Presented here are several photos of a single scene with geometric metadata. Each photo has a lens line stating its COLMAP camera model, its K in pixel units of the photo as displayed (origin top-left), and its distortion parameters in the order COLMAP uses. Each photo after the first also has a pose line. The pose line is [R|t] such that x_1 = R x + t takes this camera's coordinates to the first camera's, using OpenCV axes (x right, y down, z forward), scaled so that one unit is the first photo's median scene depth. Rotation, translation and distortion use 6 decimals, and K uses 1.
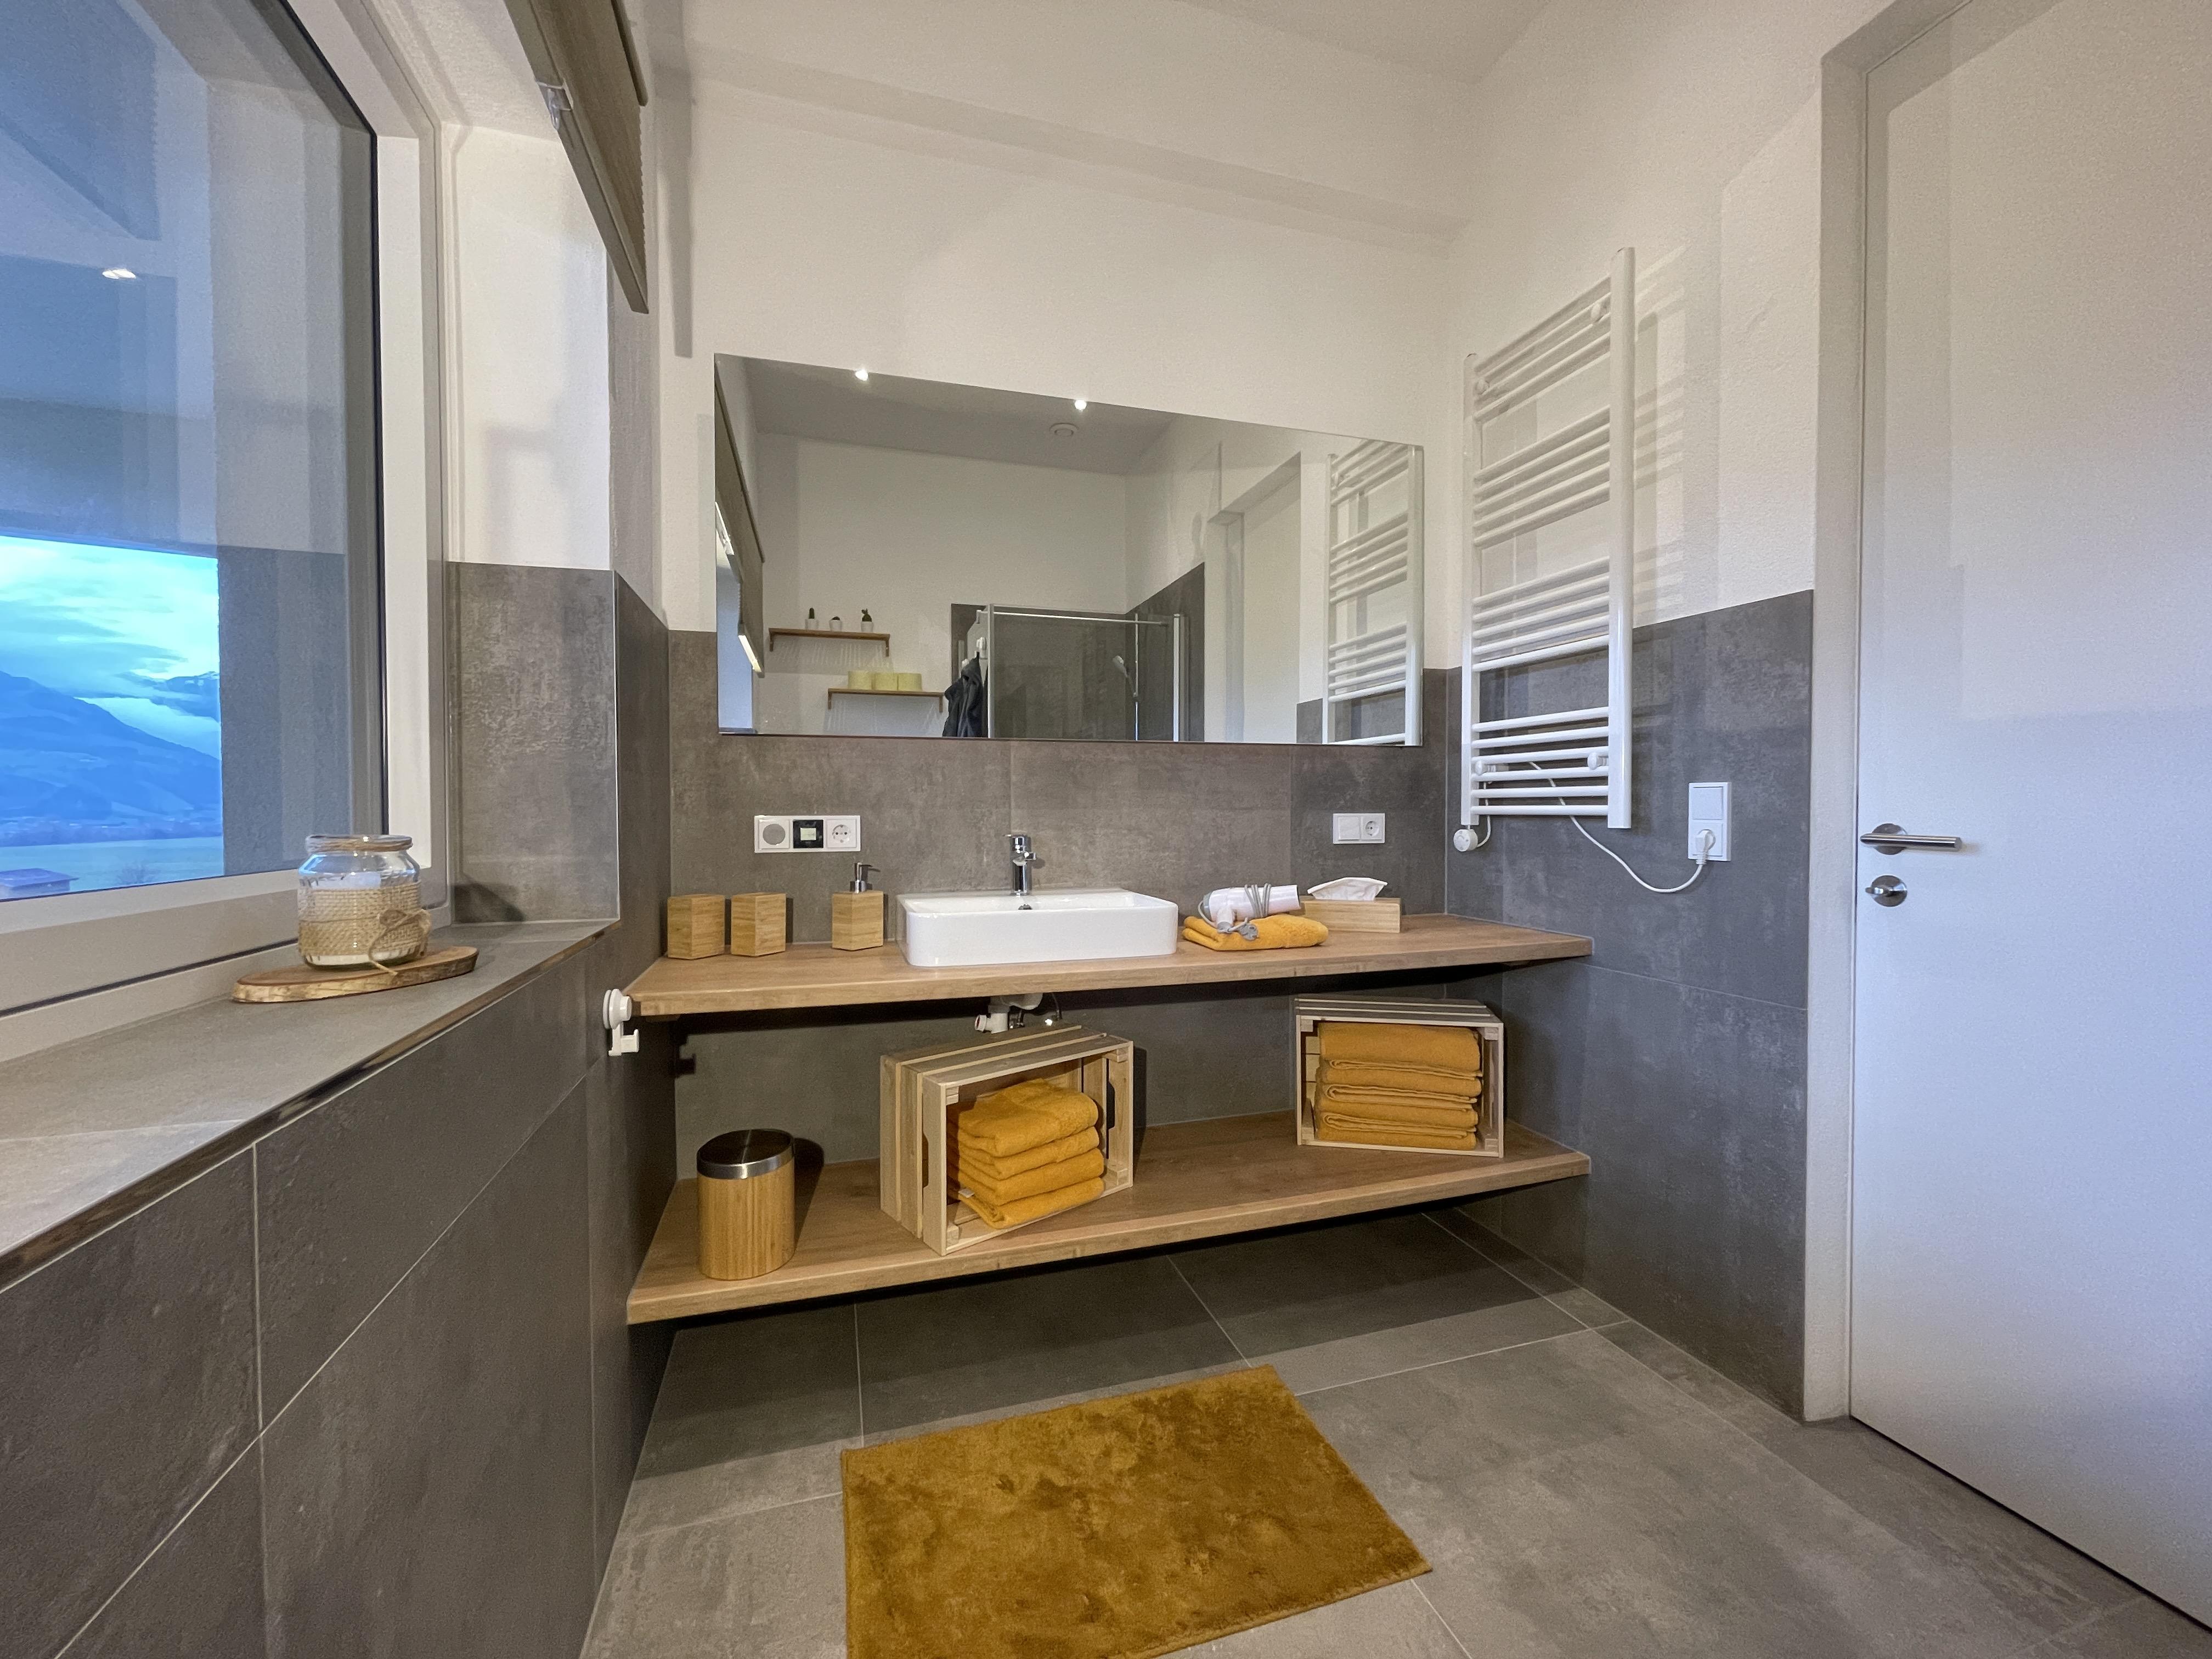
lens RADIAL K [[903.3, 0, 1103.4], [0, 903.3, 828.9], [0, 0, 1]] dist [-0.004455, 0.000267]
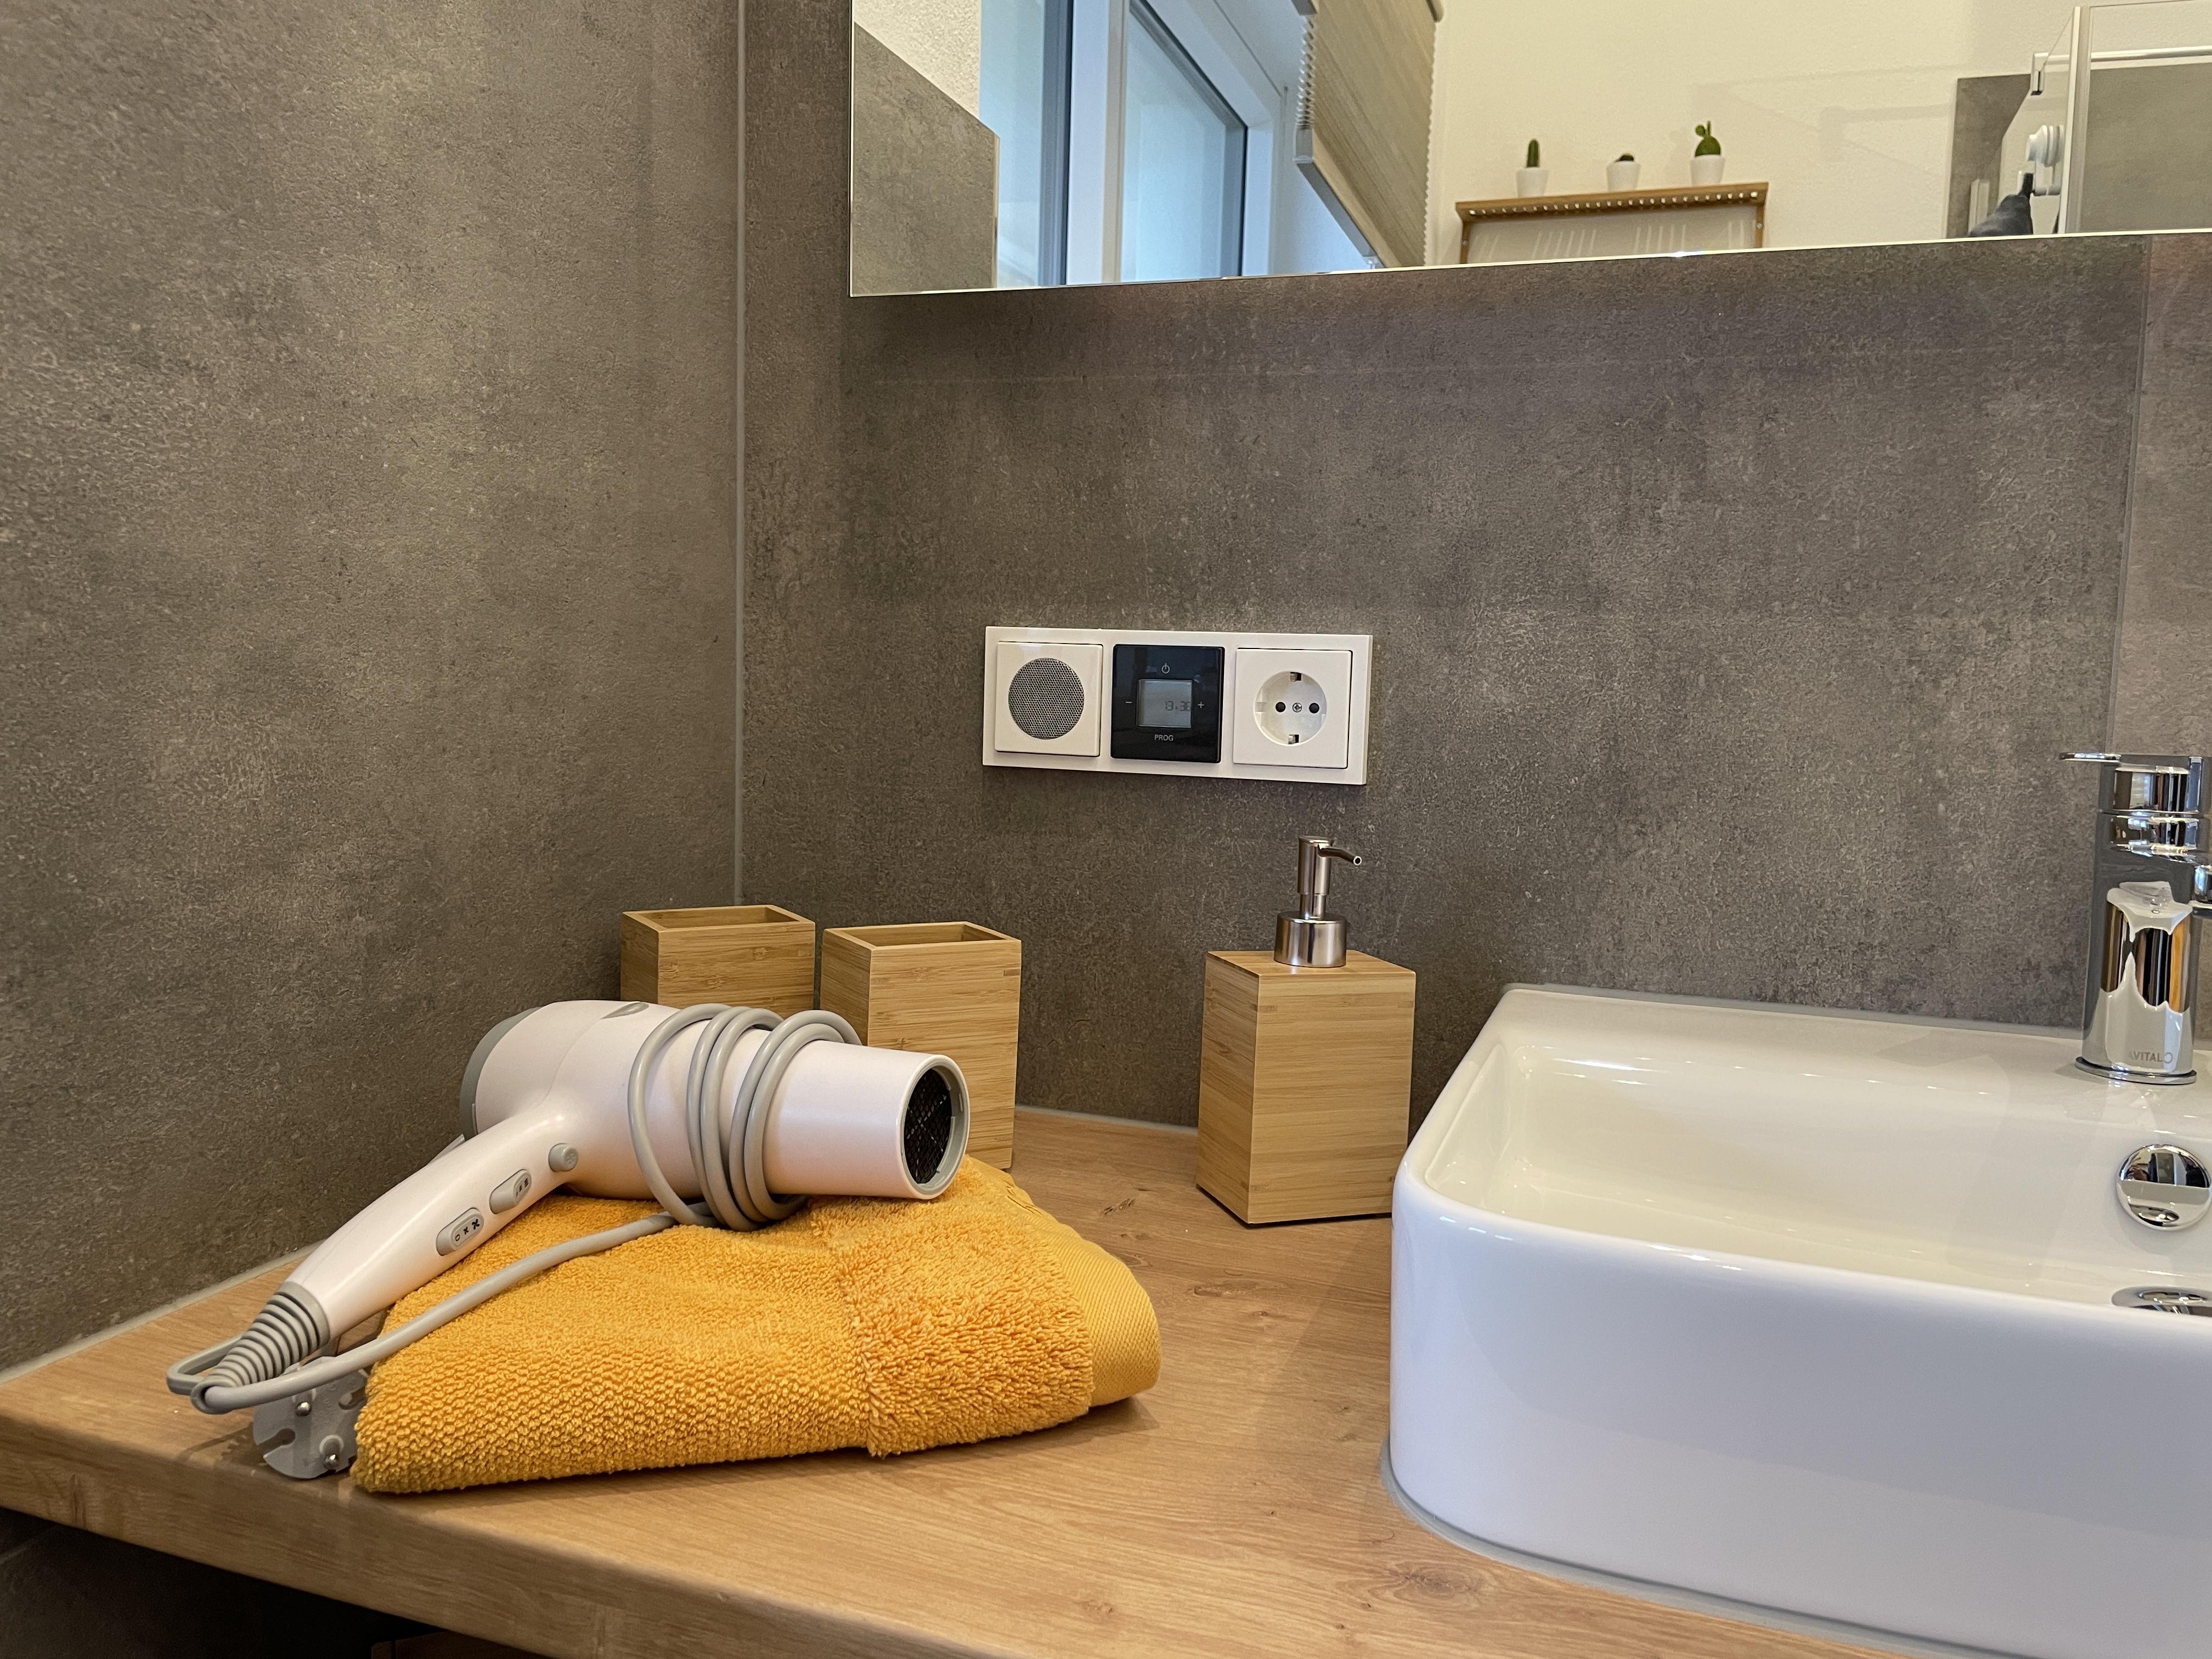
lens RADIAL K [[1697.9, 0, 1096.5], [0, 1697.9, 823.1], [0, 0, 1]] dist [-0.001643, -0.009795]
pose [[0.805840, 0.082741, -0.586325, -0.065302], [-0.042279, 0.995702, 0.082404, 0.001002], [0.590623, -0.041615, 0.805874, 0.604278]]
